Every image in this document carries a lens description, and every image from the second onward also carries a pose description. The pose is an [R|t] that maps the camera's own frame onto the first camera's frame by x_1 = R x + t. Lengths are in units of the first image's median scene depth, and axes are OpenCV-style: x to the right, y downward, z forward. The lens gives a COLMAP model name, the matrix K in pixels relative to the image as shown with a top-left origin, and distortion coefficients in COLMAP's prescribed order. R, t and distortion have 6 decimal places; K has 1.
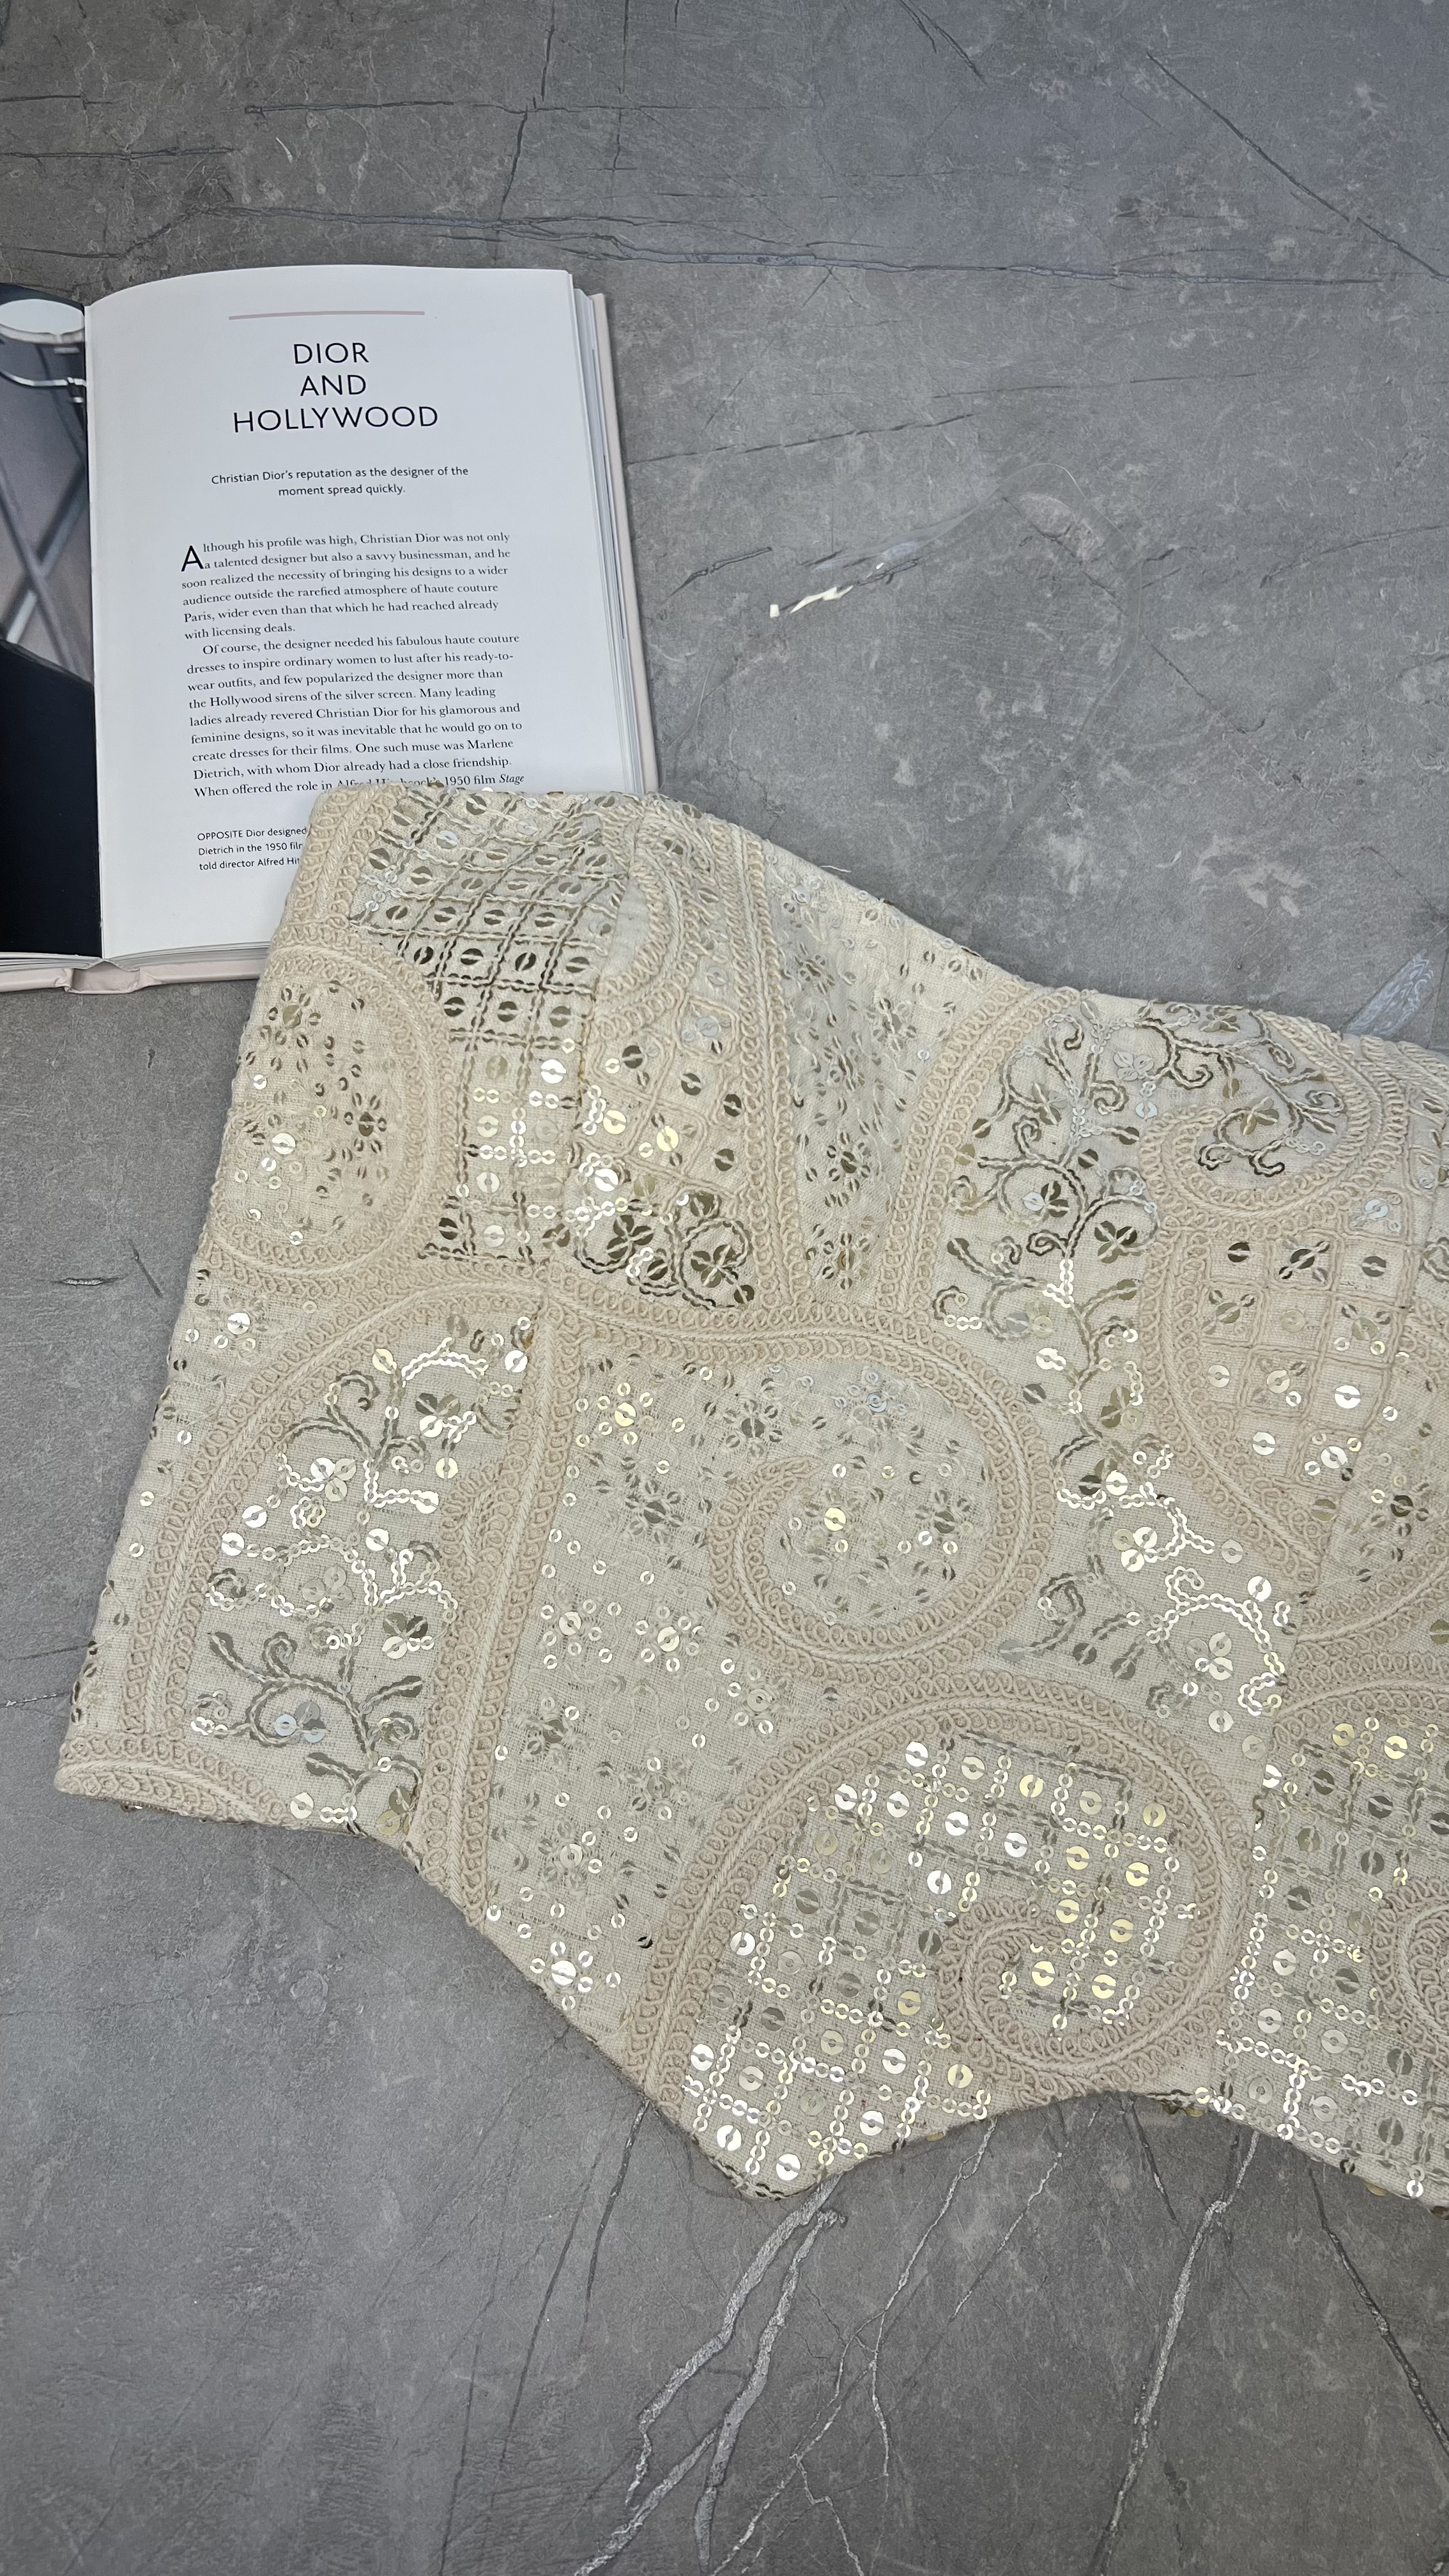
lens RADIAL K [[1865.1, 0, 707.5], [0, 1865.1, 1295.3], [0, 0, 1]] dist [0.021670, -0.030609]
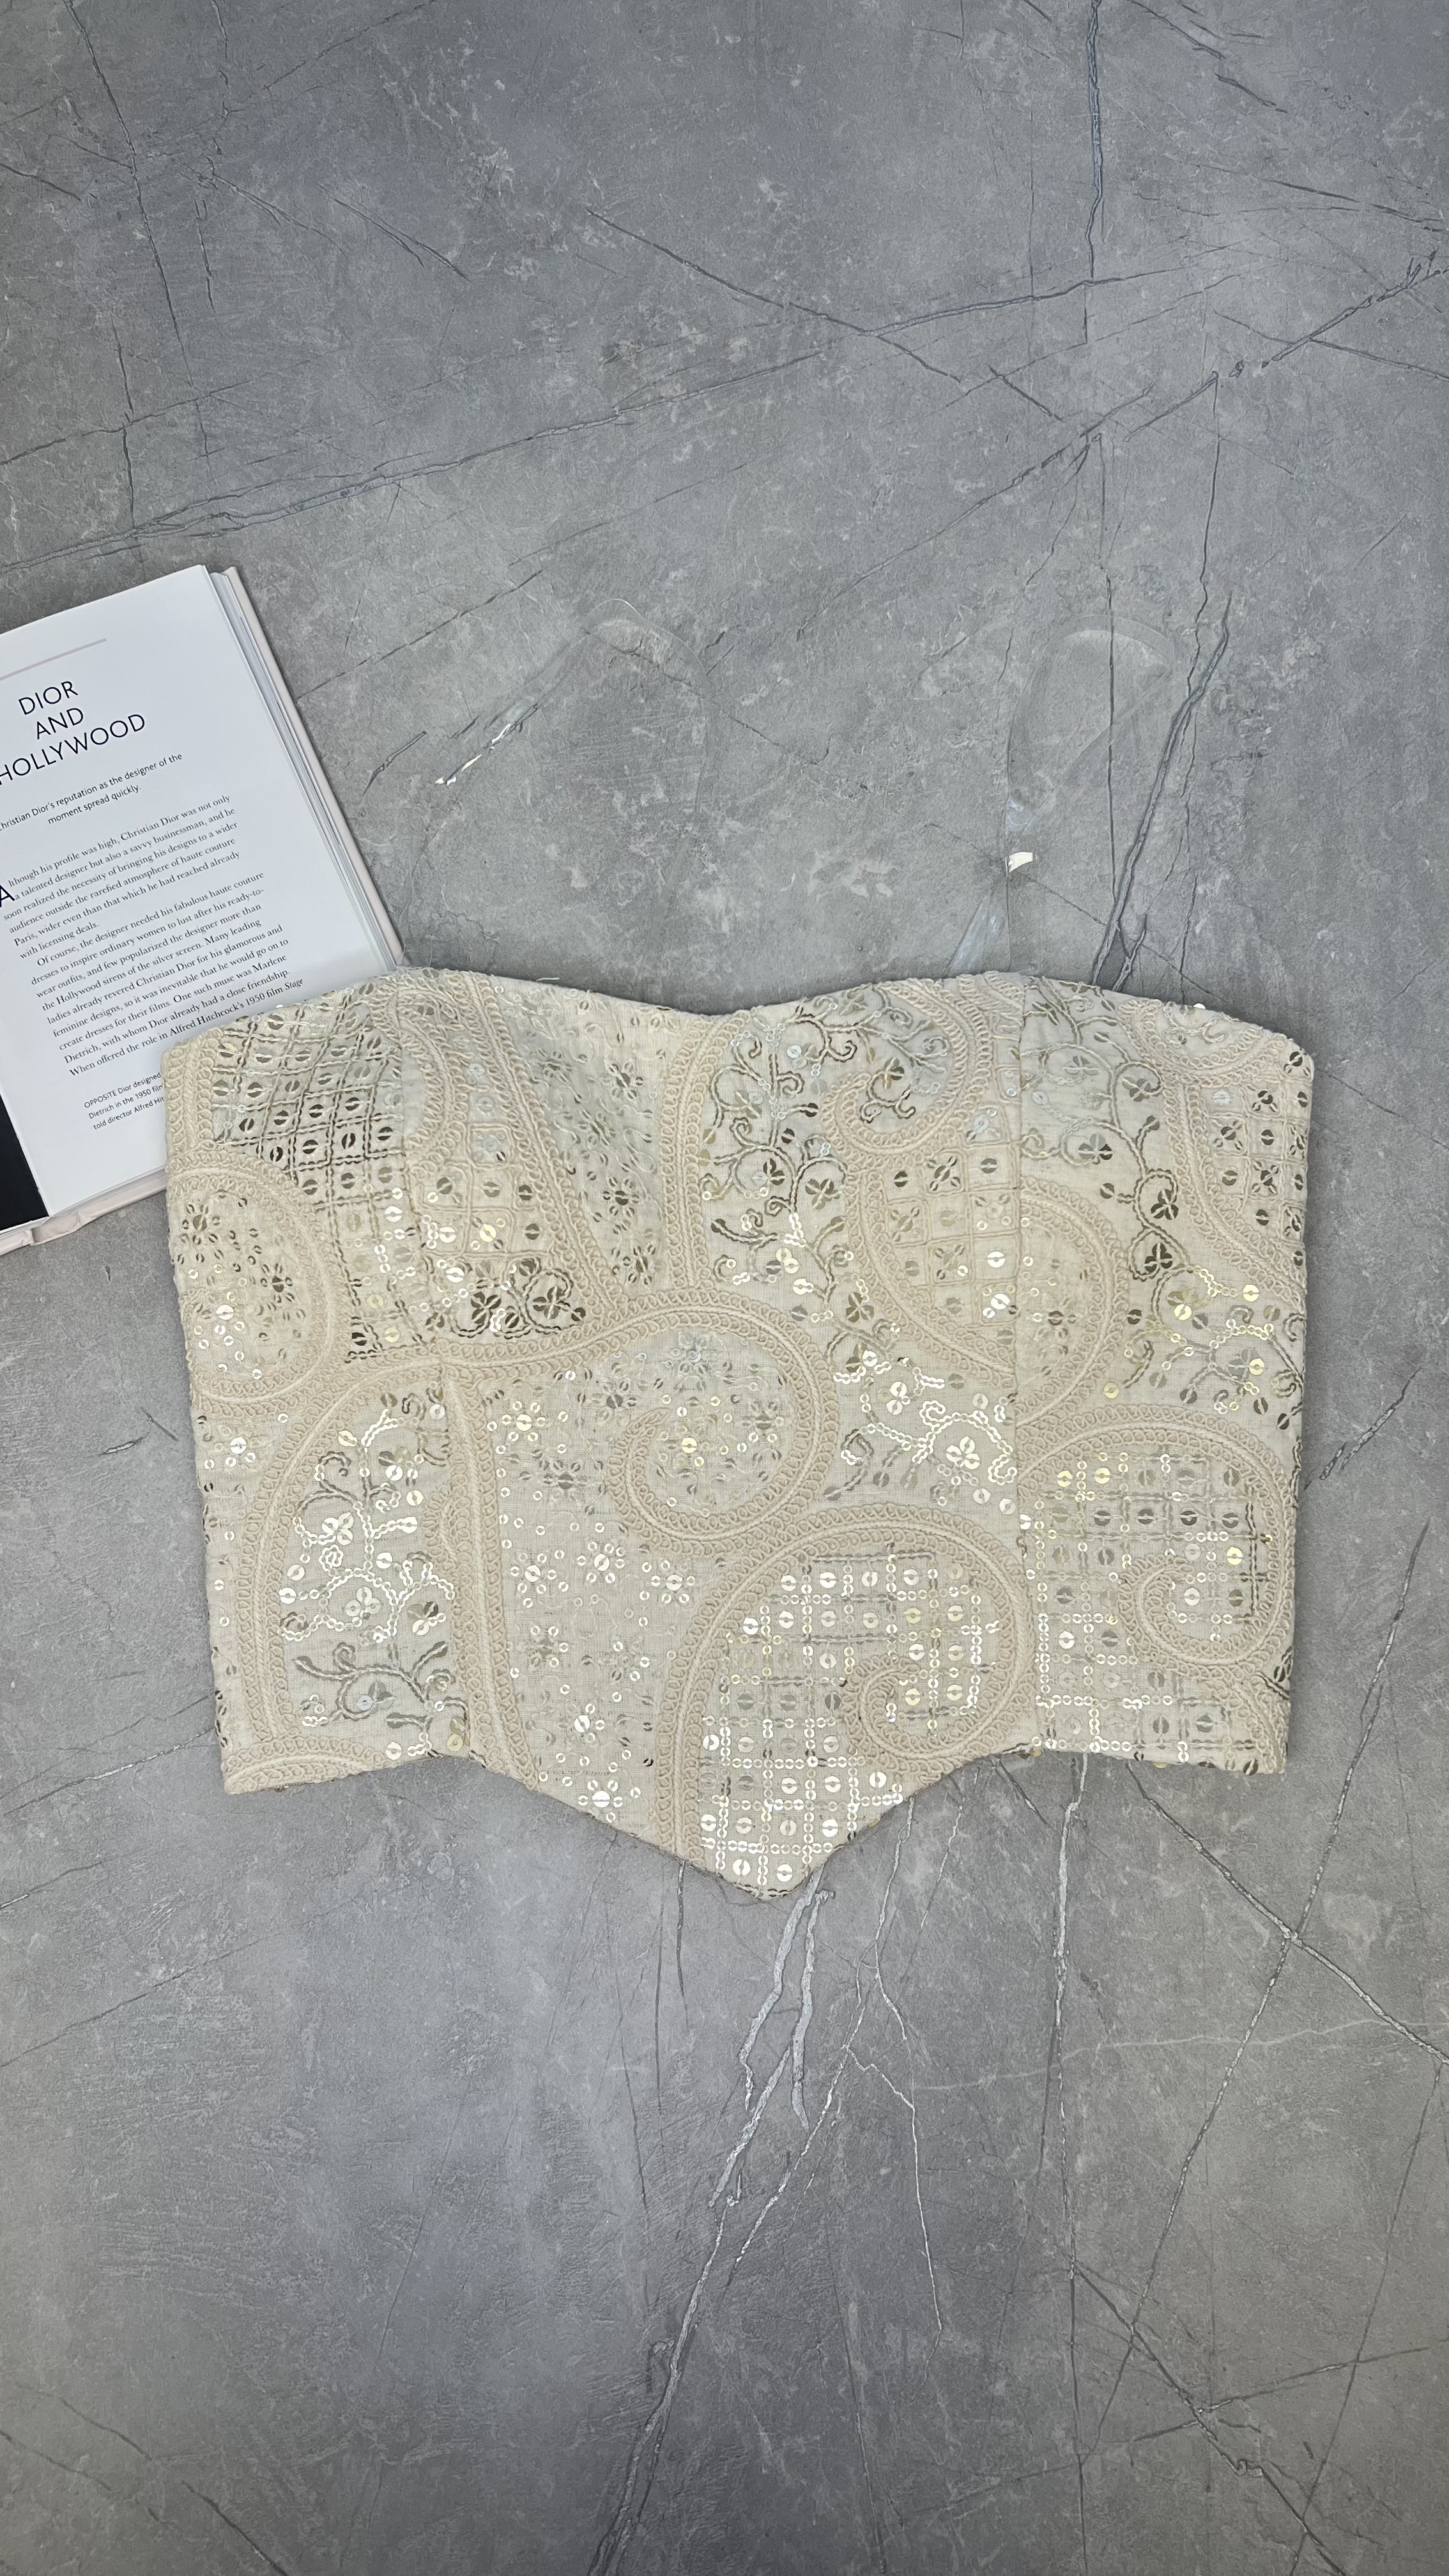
lens RADIAL K [[1865.1, 0, 715.0], [0, 1865.1, 1303.3], [0, 0, 1]] dist [0.021670, -0.030609]
pose [[0.950462, -0.310820, 0.003639, 0.100163], [0.308523, 0.944735, 0.110855, -0.113490], [-0.037893, -0.104241, 0.993830, -0.337494]]
